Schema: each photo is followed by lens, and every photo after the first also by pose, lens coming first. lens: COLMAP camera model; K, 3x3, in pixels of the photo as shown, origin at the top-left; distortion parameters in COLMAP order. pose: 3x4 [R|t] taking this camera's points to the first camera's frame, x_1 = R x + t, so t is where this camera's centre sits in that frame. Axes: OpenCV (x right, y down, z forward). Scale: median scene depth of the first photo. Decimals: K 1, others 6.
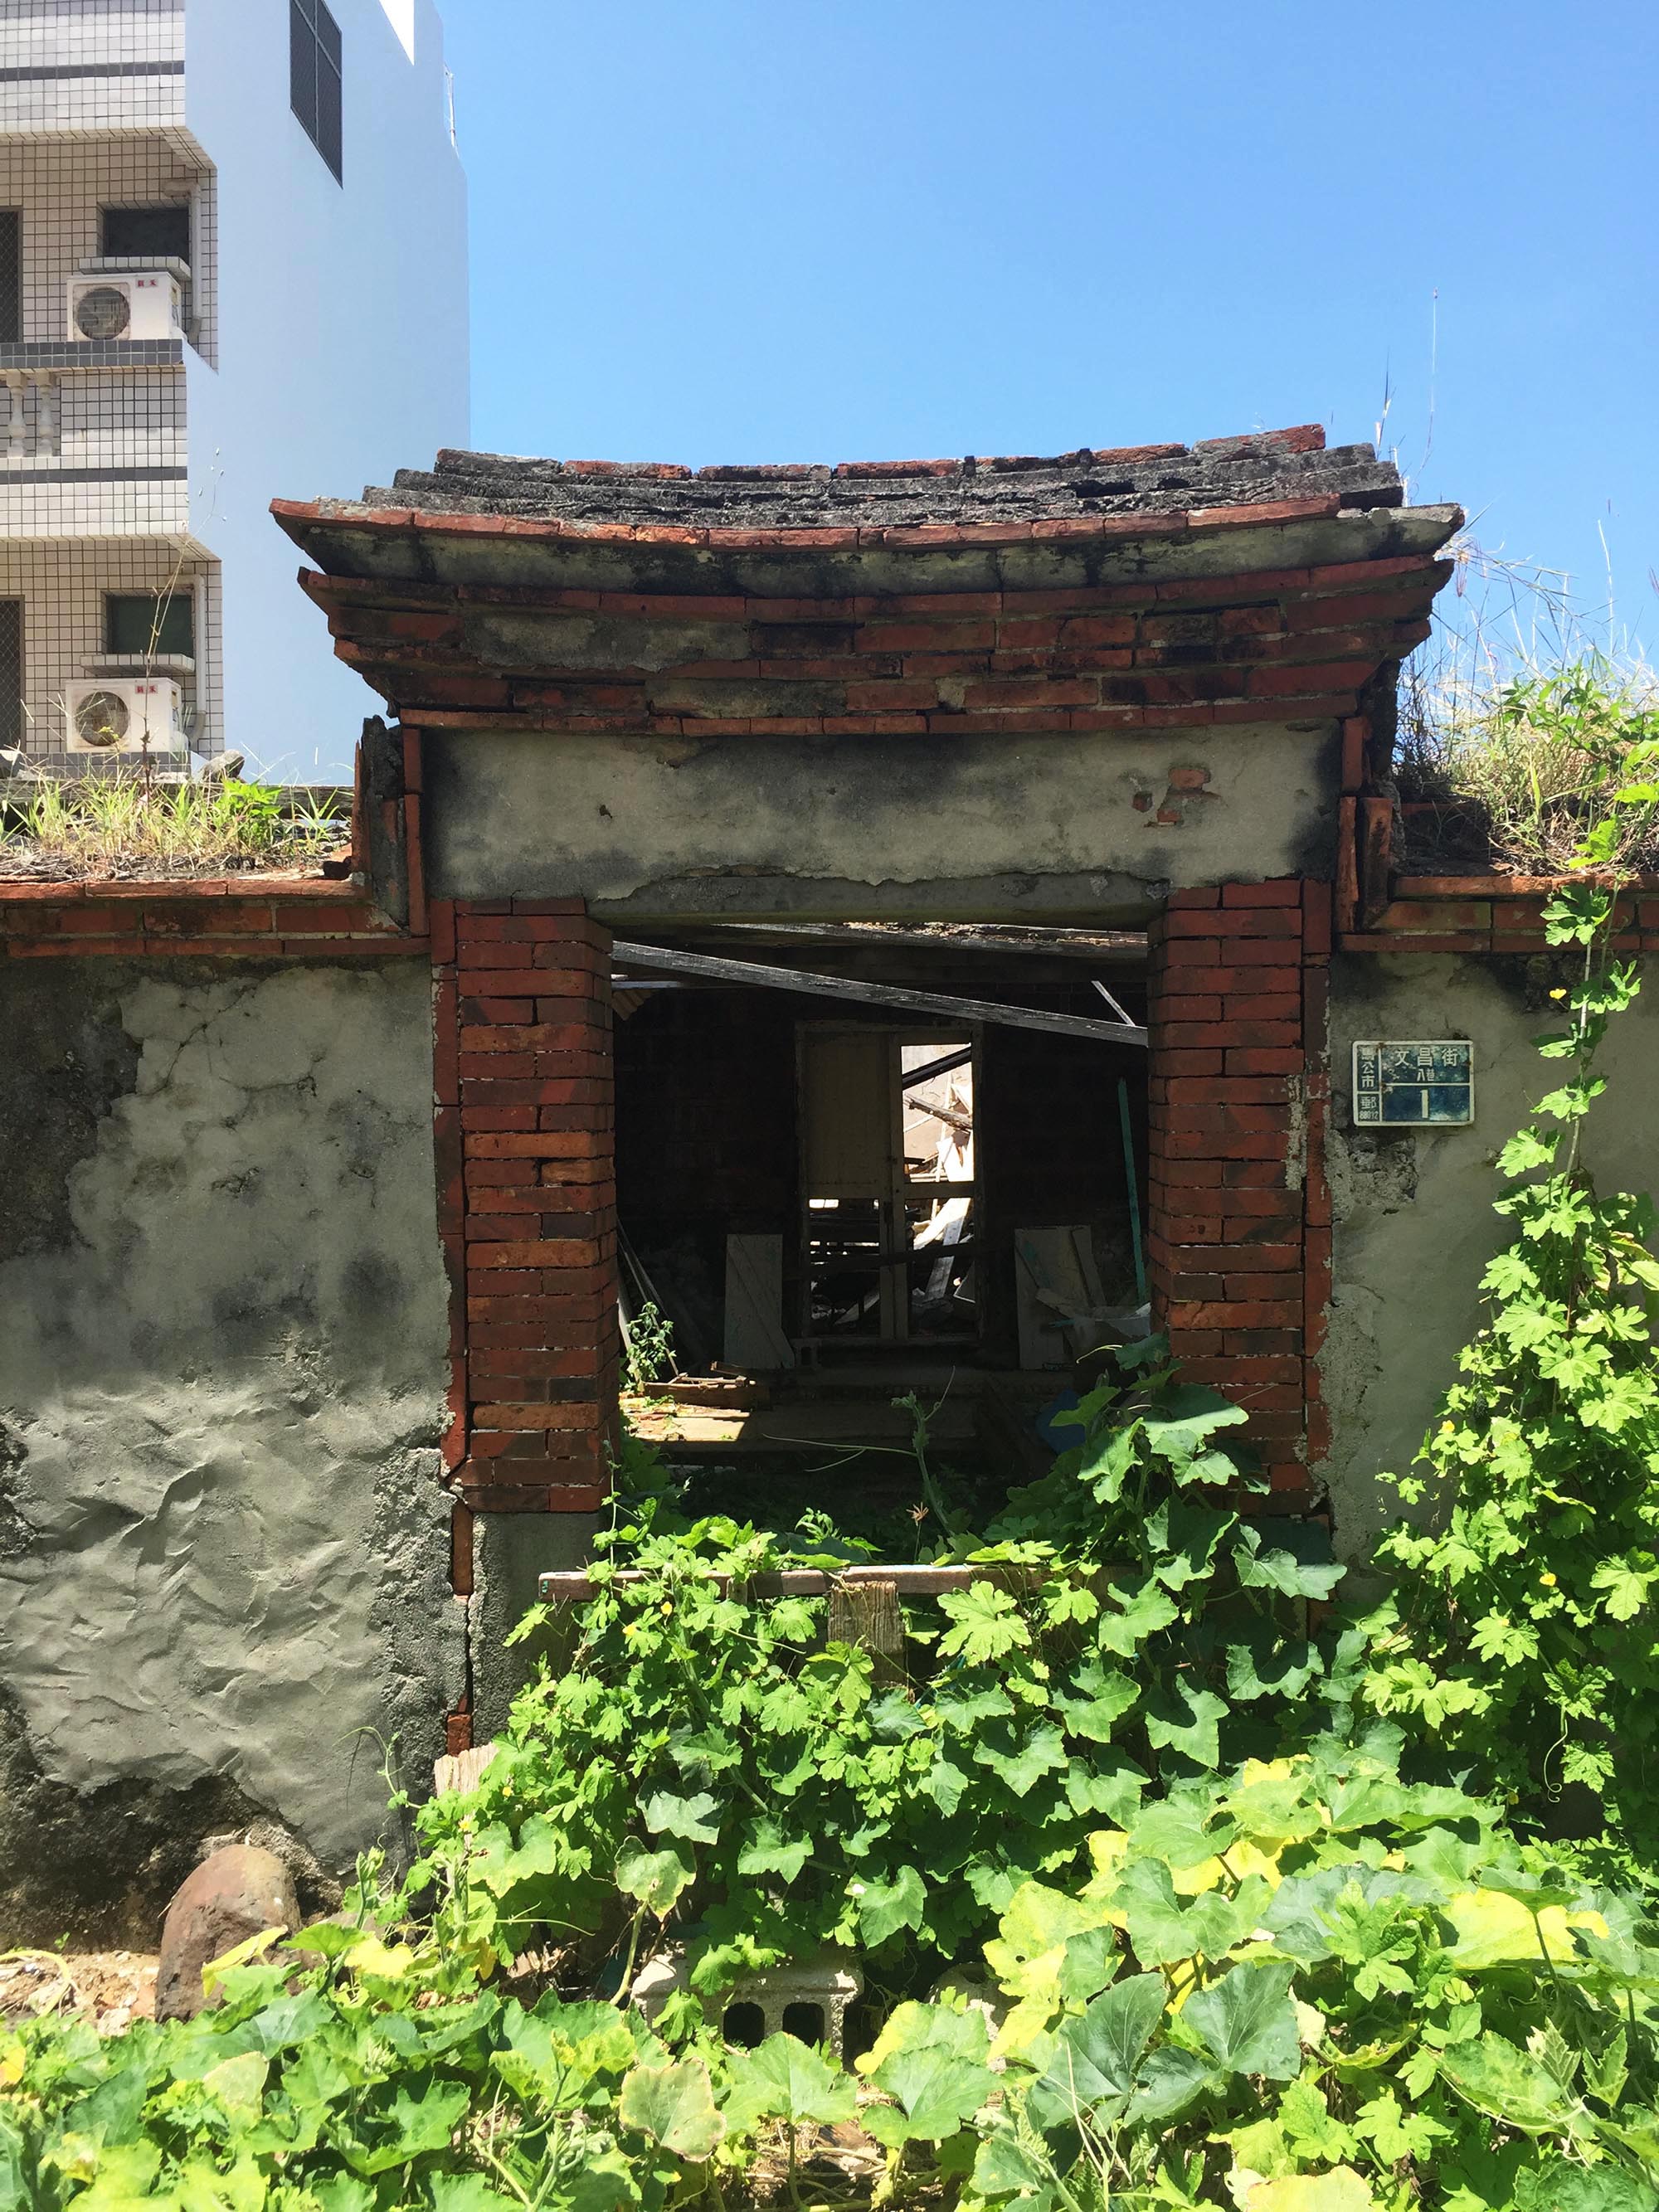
lens RADIAL K [[1888.5, 0, 833.1], [0, 1888.5, 1111.8], [0, 0, 1]] dist [0.057189, -0.091854]
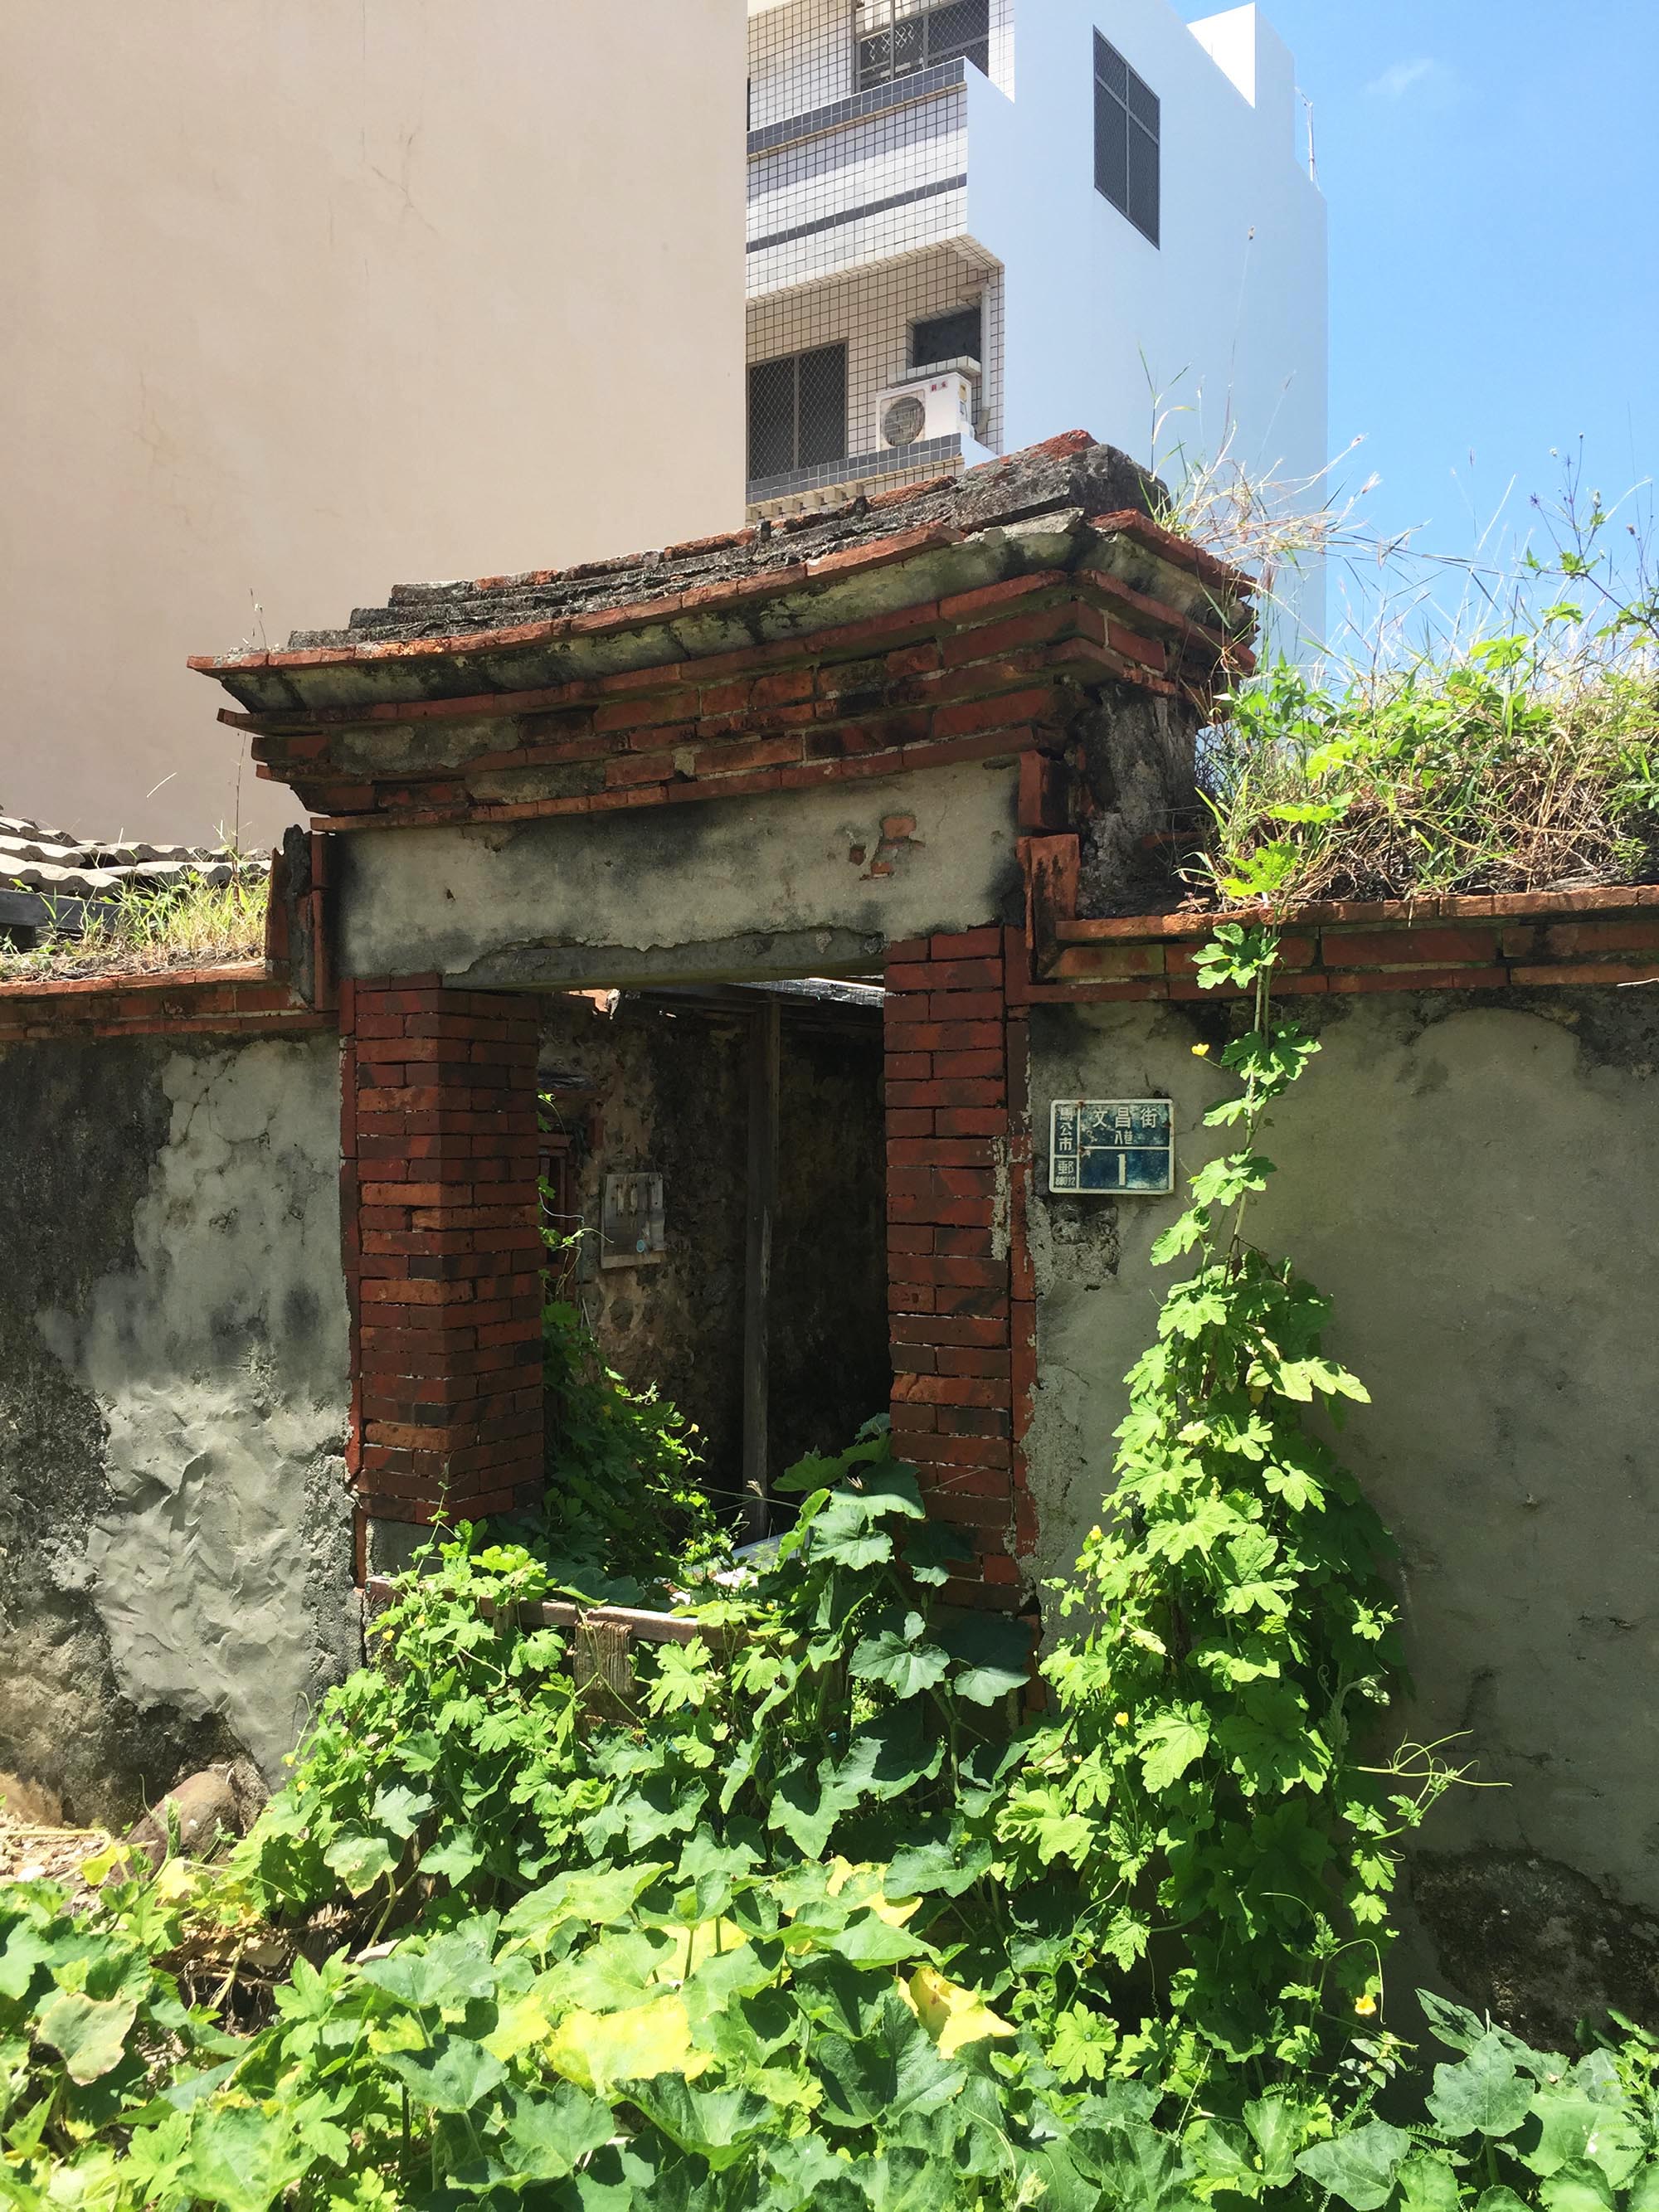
lens RADIAL K [[1888.5, 0, 839.8], [0, 1888.5, 1111.5], [0, 0, 1]] dist [0.057189, -0.091854]
pose [[0.866169, -0.000385, -0.499752, 0.629574], [-0.007022, 0.999892, -0.012941, -0.018824], [0.499702, 0.014718, 0.866072, 0.153542]]
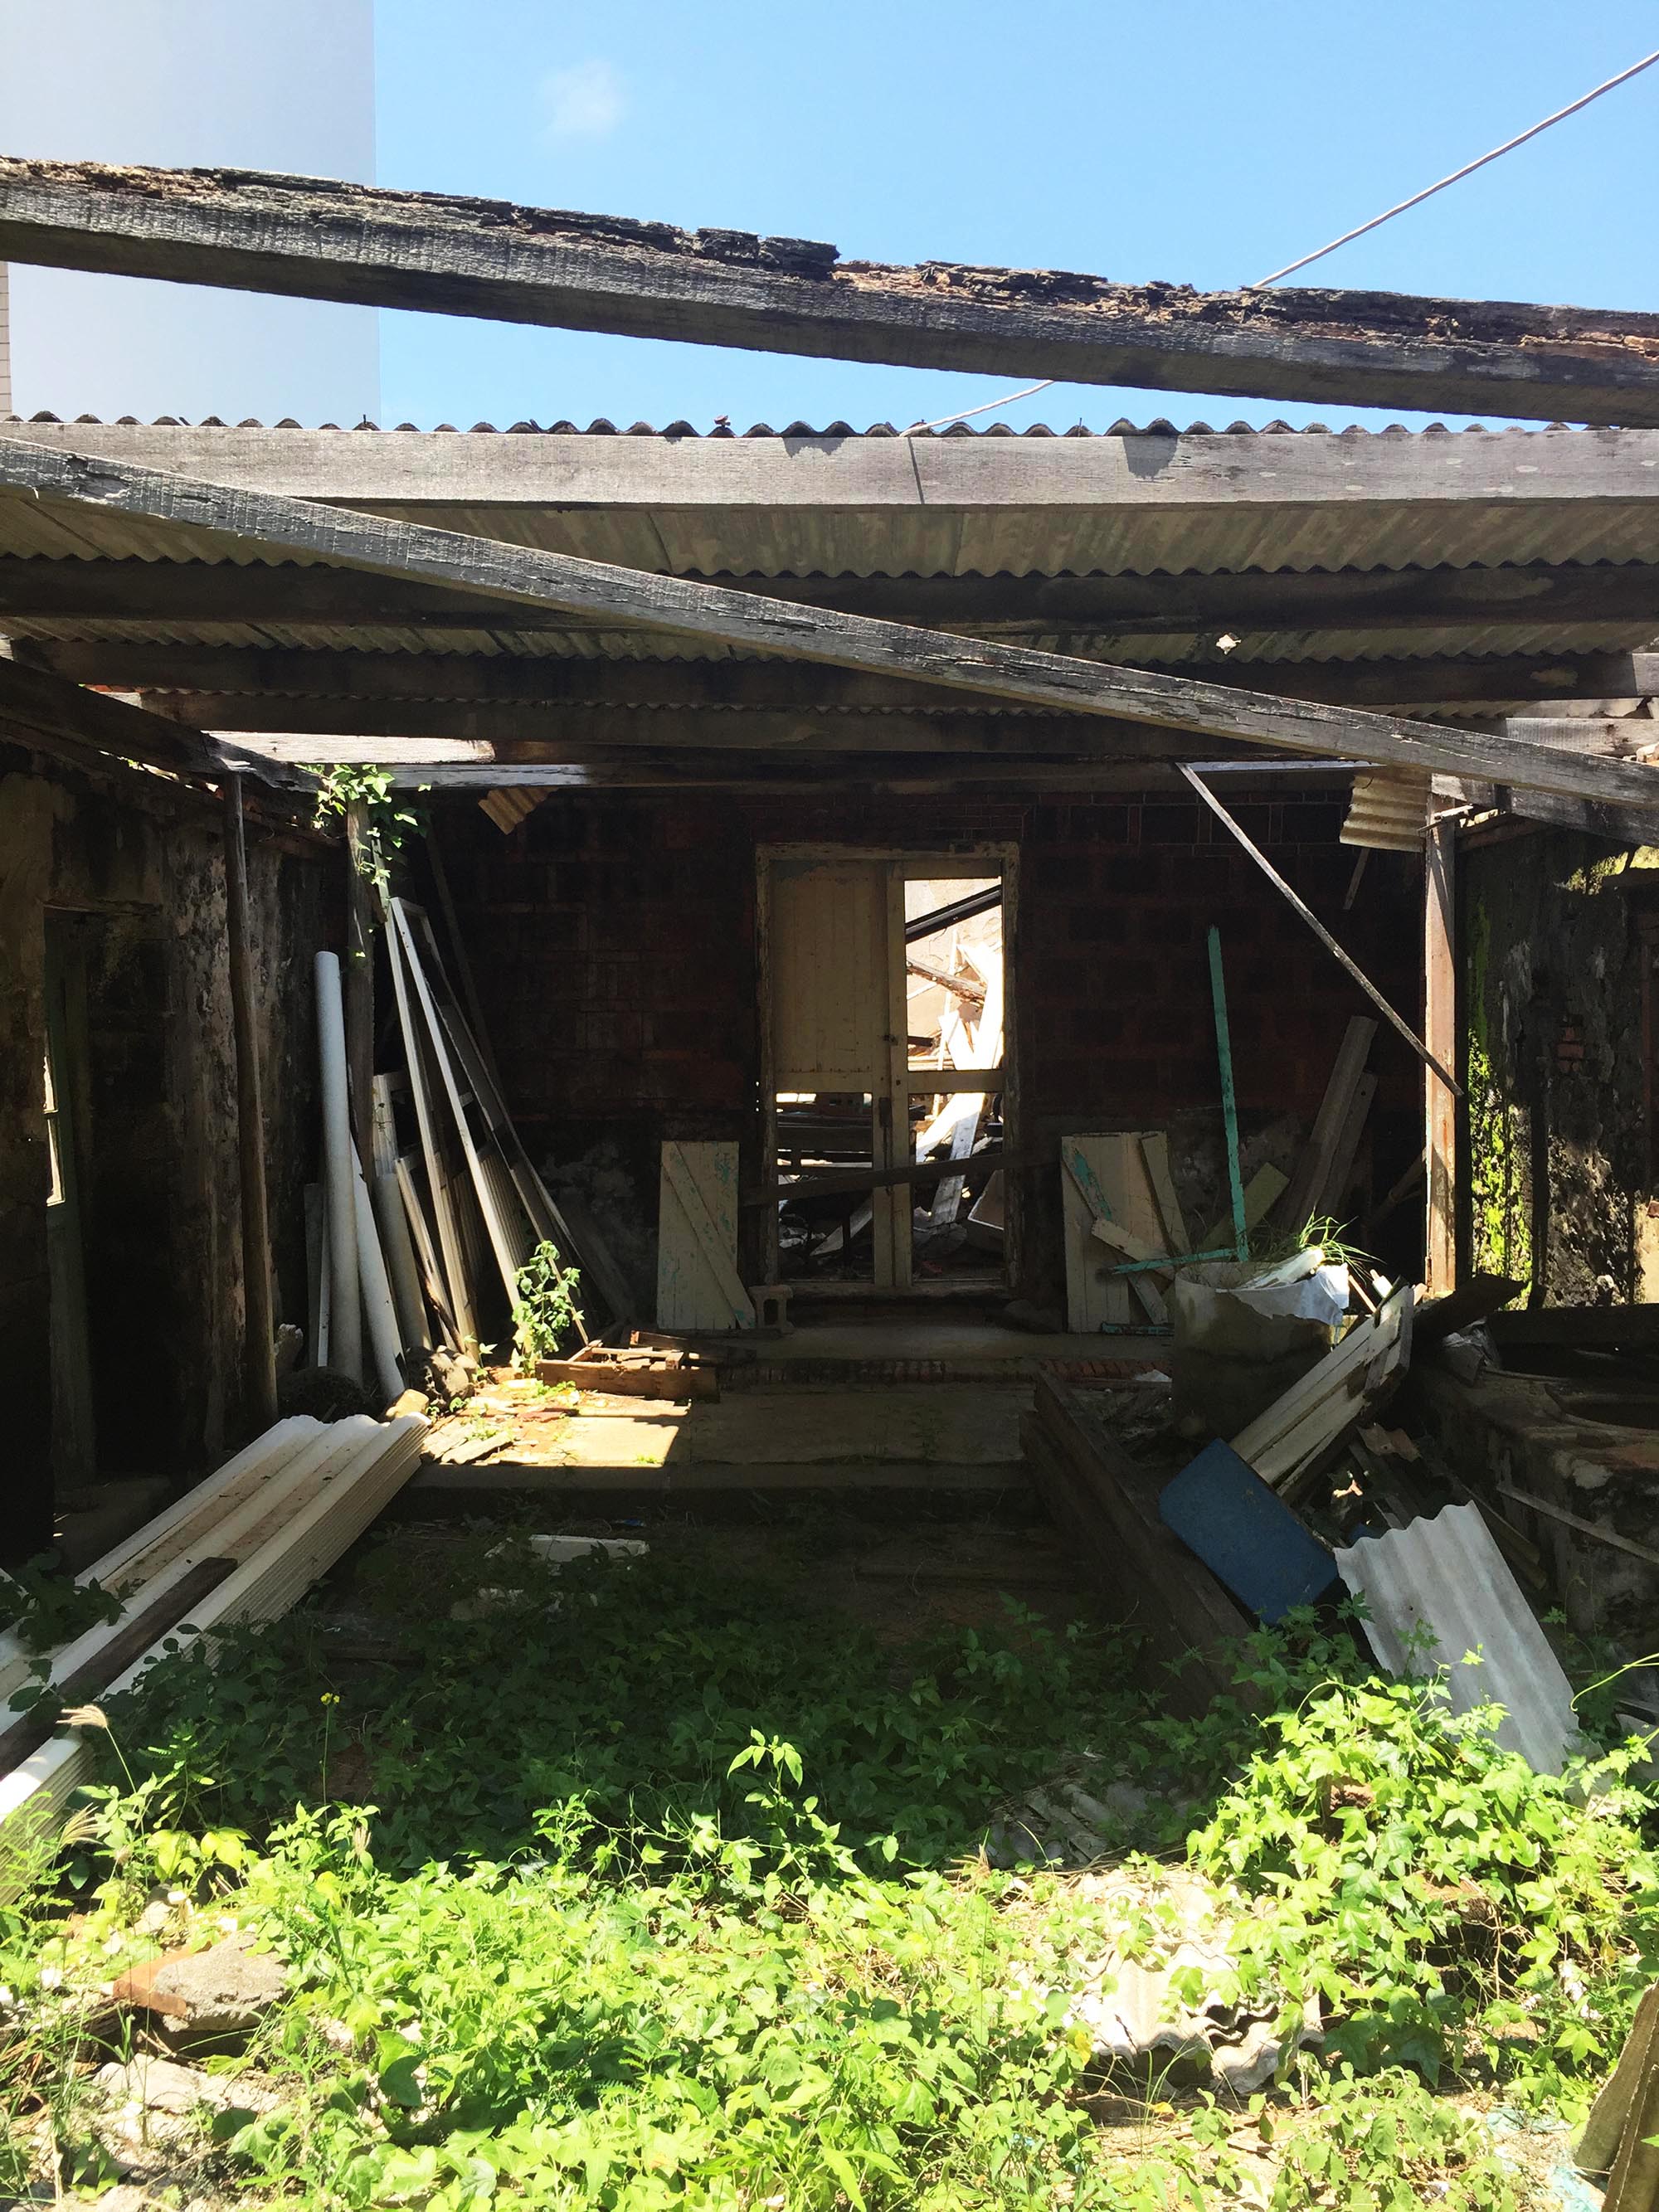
lens RADIAL K [[1888.5, 0, 835.3], [0, 1888.5, 1110.5], [0, 0, 1]] dist [0.057189, -0.091854]
pose [[0.999920, 0.003431, 0.012162, 0.001274], [-0.004208, 0.997910, 0.064486, 0.006621], [-0.011915, -0.064532, 0.997845, 0.300742]]
